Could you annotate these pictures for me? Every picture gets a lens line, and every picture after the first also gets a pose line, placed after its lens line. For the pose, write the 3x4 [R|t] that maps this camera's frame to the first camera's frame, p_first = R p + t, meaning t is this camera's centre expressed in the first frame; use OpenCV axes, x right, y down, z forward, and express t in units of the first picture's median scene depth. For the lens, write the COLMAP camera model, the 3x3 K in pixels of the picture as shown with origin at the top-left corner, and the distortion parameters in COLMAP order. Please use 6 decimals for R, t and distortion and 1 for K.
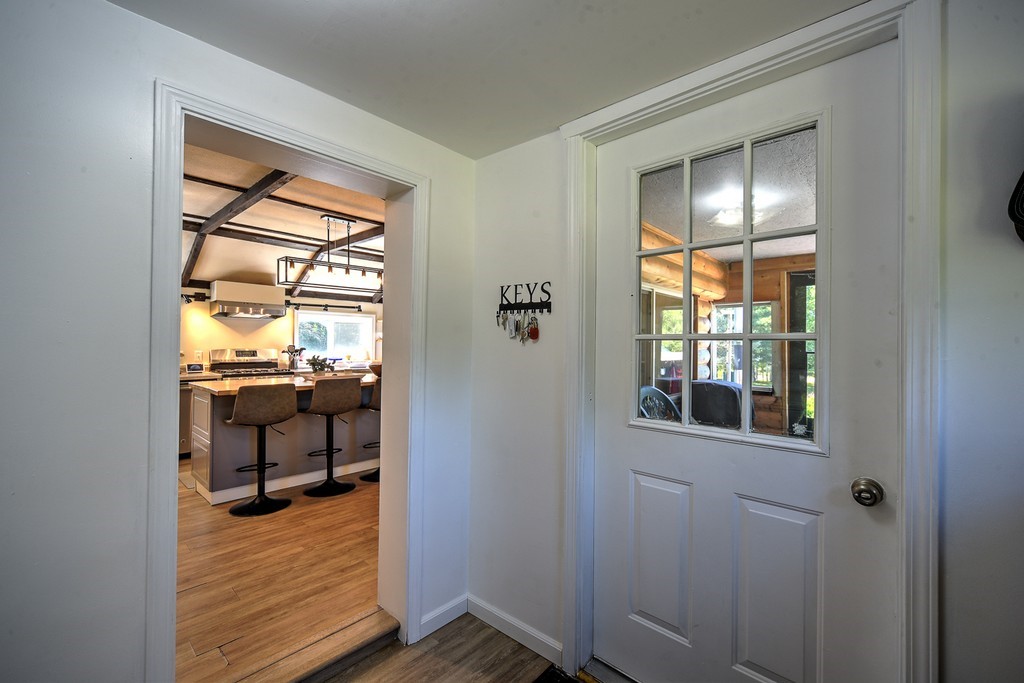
lens RADIAL K [[424.2, 0, 515.6], [0, 424.2, 343.4], [0, 0, 1]] dist [-0.007217, 0.001162]
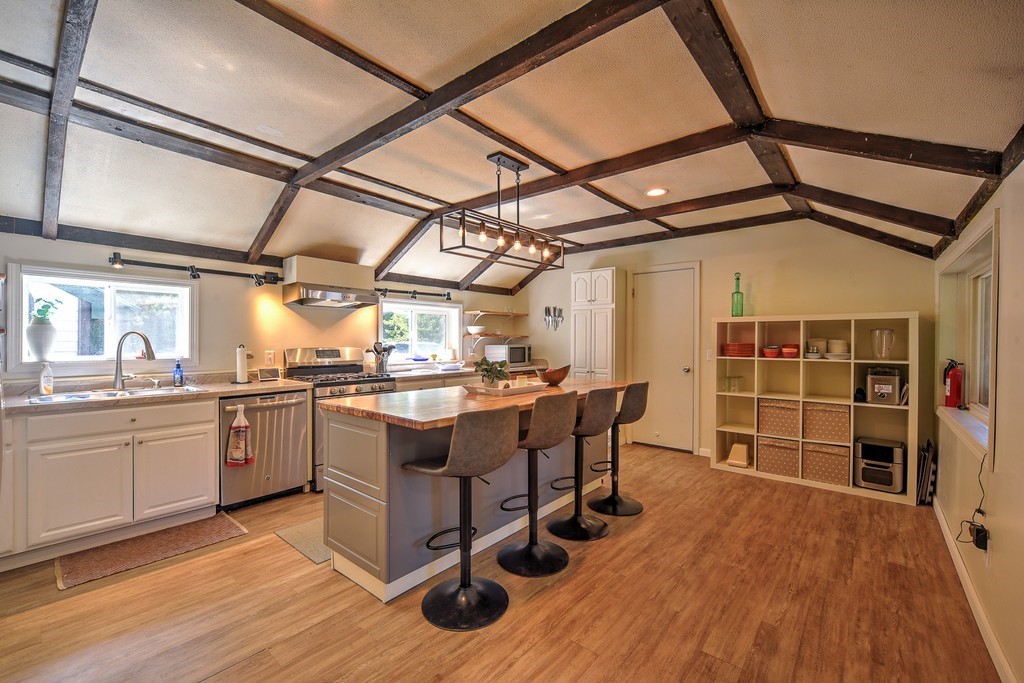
lens RADIAL K [[424.2, 0, 517.1], [0, 424.2, 342.8], [0, 0, 1]] dist [-0.007217, 0.001162]
pose [[0.999134, -0.005855, 0.041195, -0.584641], [0.005517, 0.999950, 0.008303, -0.000455], [-0.041241, -0.008069, 0.999117, 0.403052]]
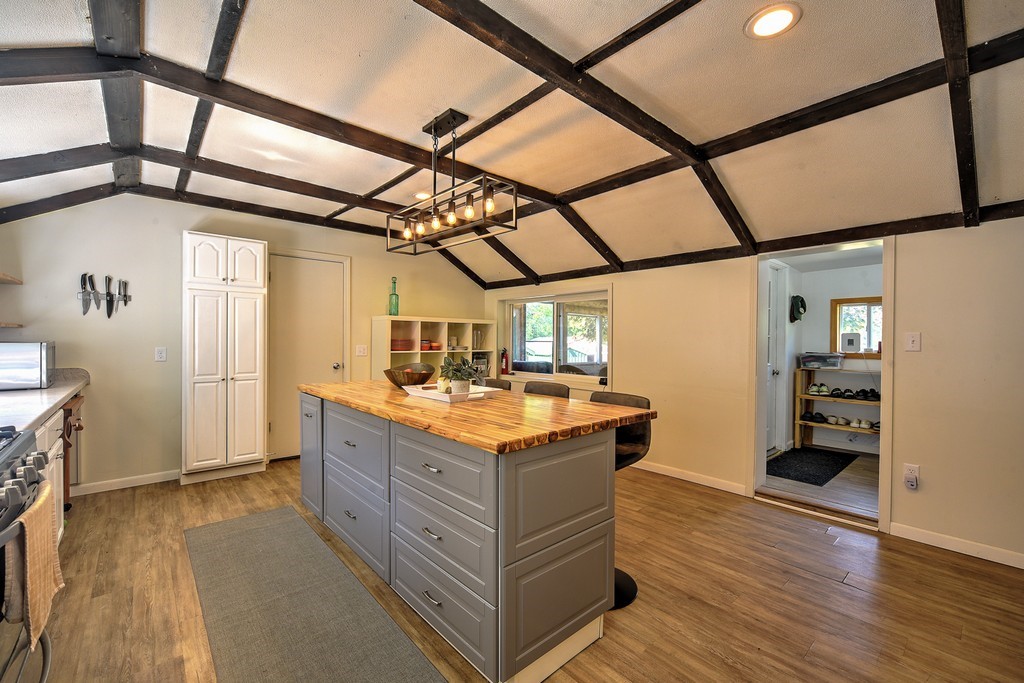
lens RADIAL K [[424.2, 0, 530.4], [0, 424.2, 342.4], [0, 0, 1]] dist [-0.007217, 0.001162]
pose [[0.094639, -0.014677, 0.995403, -1.335186], [-0.009993, 0.999827, 0.015693, -0.000532], [-0.995461, -0.011432, 0.094476, 1.104647]]
